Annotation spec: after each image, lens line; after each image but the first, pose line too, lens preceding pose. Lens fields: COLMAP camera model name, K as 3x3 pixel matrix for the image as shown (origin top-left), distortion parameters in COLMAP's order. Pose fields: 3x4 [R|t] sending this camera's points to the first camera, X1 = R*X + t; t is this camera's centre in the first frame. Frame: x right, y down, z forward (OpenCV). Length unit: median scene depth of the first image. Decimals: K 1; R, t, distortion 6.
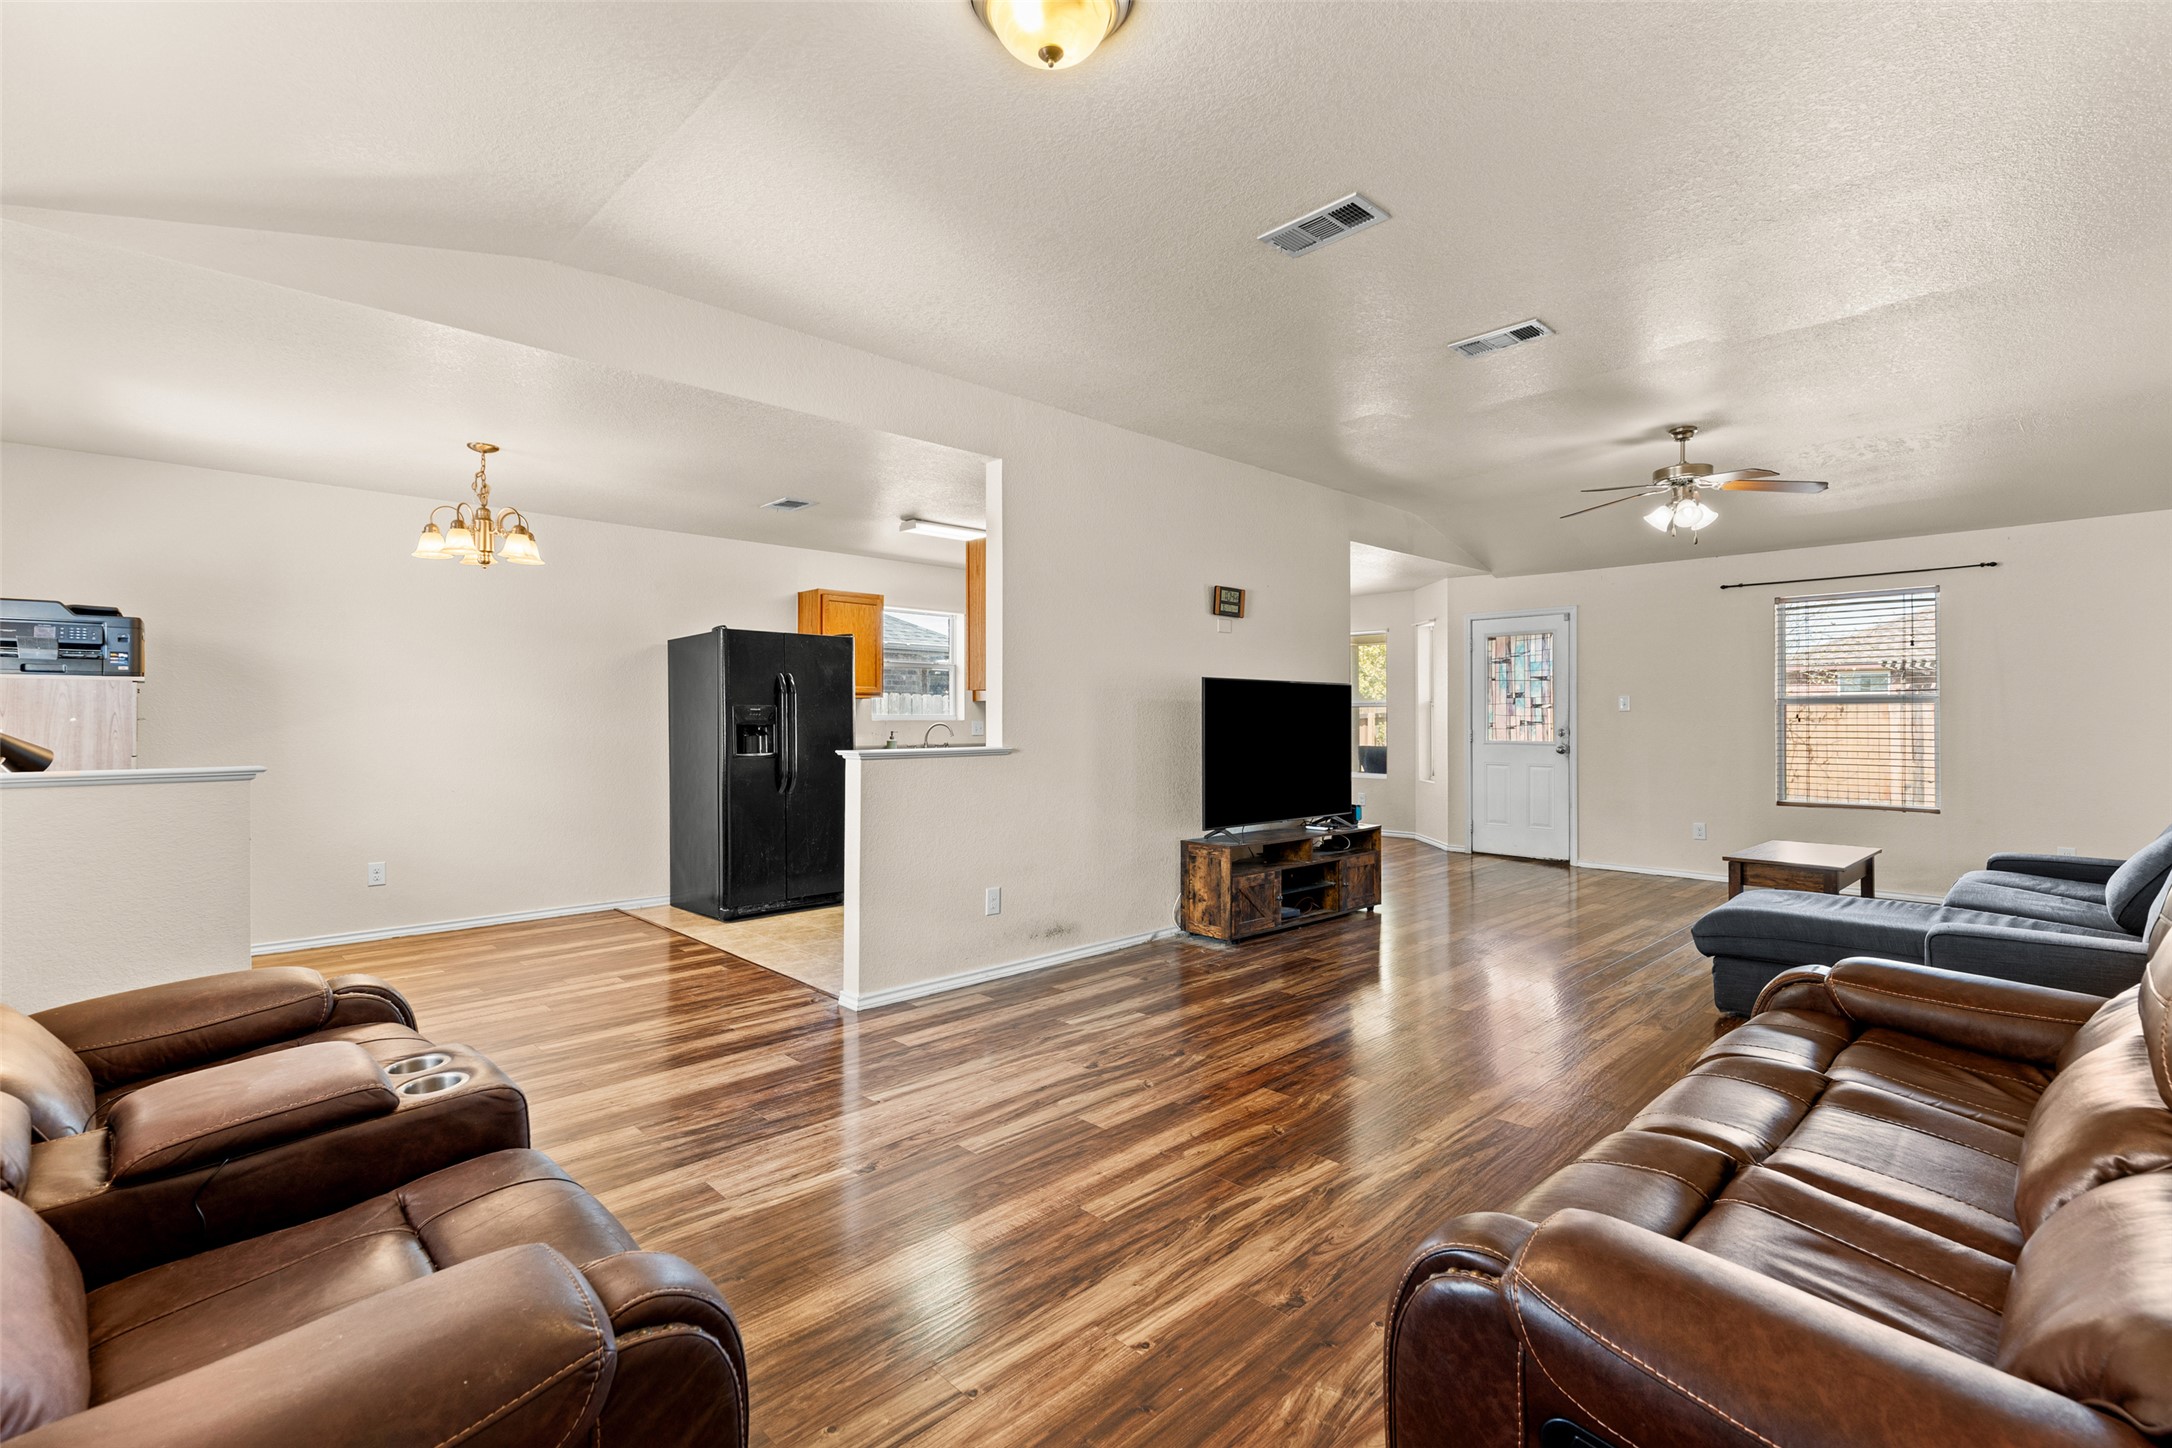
lens RADIAL K [[983.5, 0, 1074.9], [0, 983.5, 721.5], [0, 0, 1]] dist [0.004027, -0.000575]
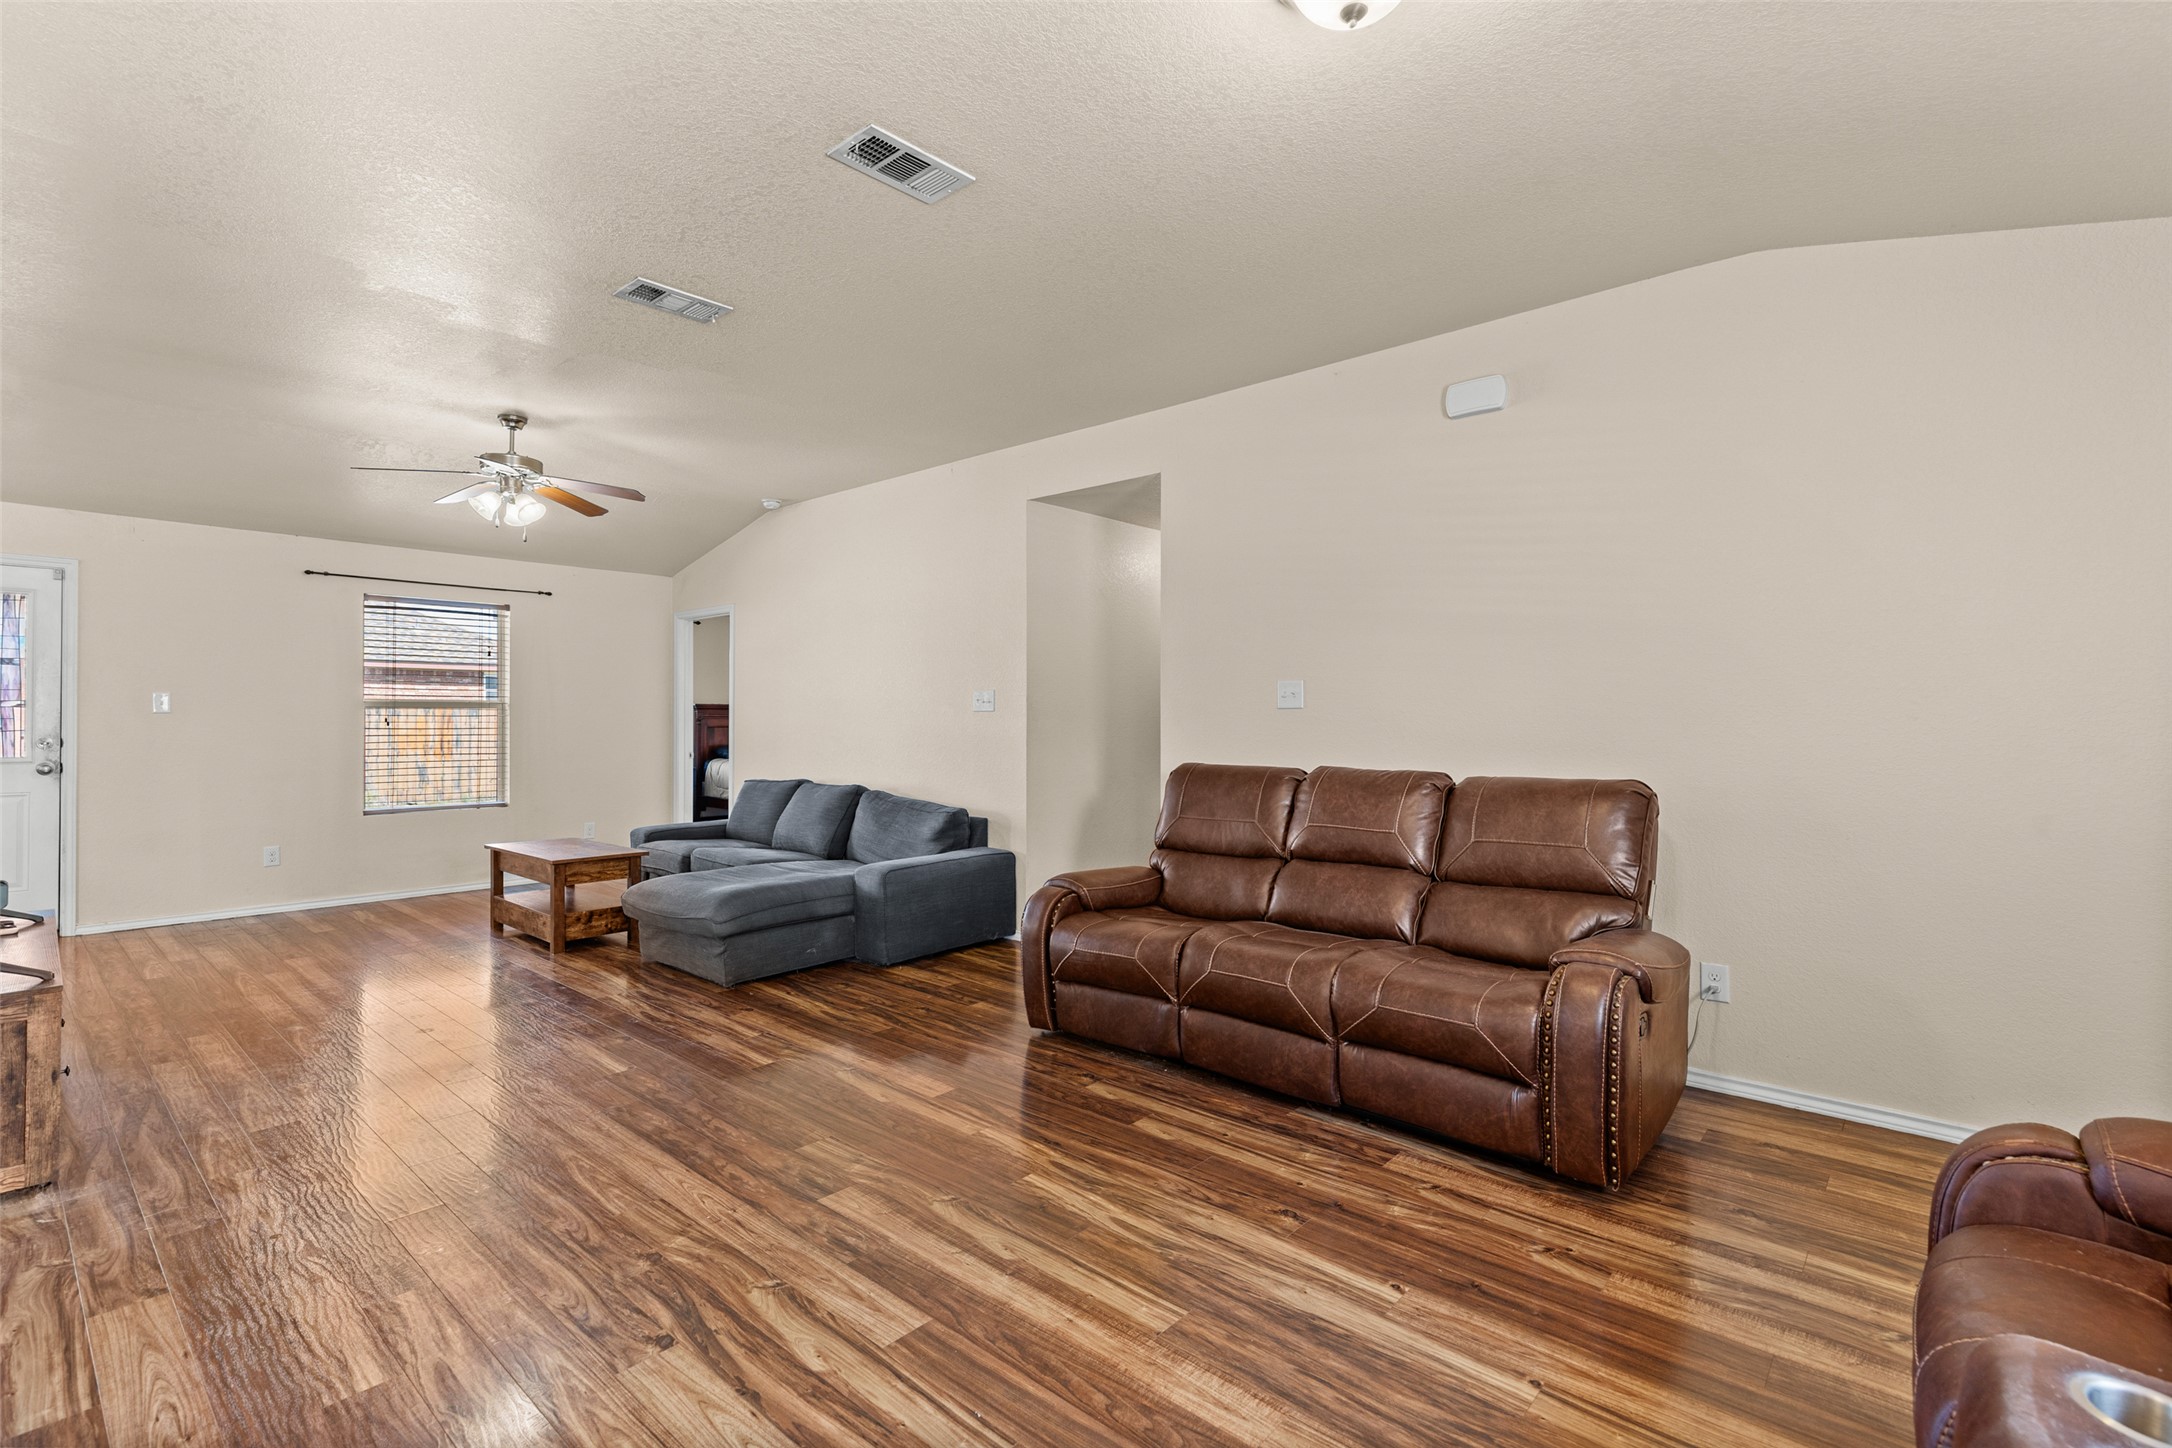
lens RADIAL K [[983.5, 0, 1086.3], [0, 983.5, 719.8], [0, 0, 1]] dist [0.004027, -0.000575]
pose [[-0.079645, 0.001524, 0.996822, -0.484472], [0.004112, 0.999991, -0.001201, -0.003318], [-0.996815, 0.004003, -0.079650, 0.687495]]
